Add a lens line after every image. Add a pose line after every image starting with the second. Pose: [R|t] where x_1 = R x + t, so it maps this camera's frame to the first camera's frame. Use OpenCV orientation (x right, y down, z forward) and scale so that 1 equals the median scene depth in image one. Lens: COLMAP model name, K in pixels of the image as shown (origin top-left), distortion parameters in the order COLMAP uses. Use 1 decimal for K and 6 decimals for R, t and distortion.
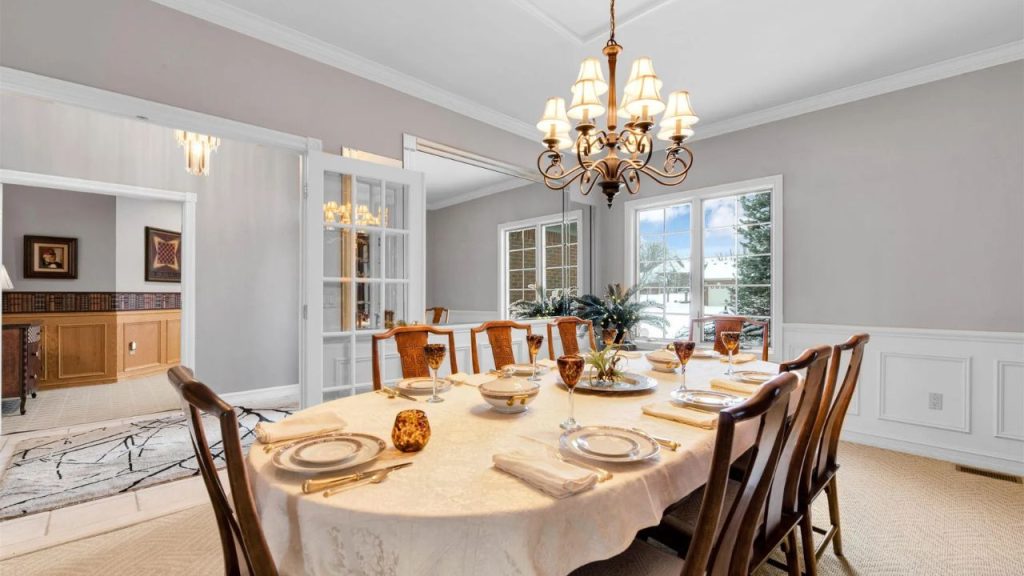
lens RADIAL K [[423.2, 0, 512.6], [0, 423.2, 292.8], [0, 0, 1]] dist [0.000188, -0.000005]
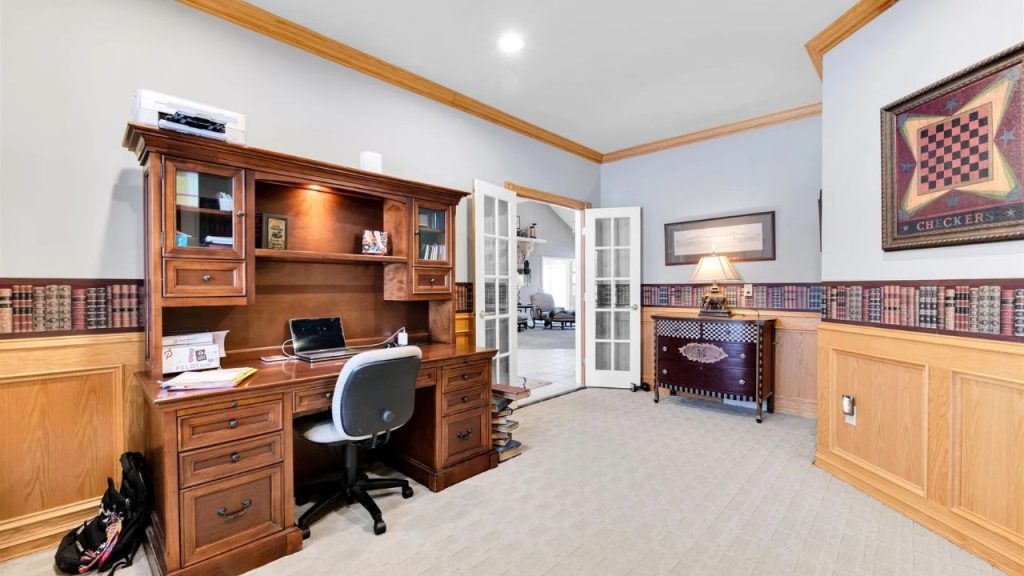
lens RADIAL K [[423.2, 0, 509.6], [0, 423.2, 289.8], [0, 0, 1]] dist [0.000188, -0.000005]
pose [[-0.995751, 0.005425, -0.091926, -0.488425], [0.005383, 0.999985, 0.000708, 0.004761], [0.091929, 0.000210, -0.995766, 1.328314]]
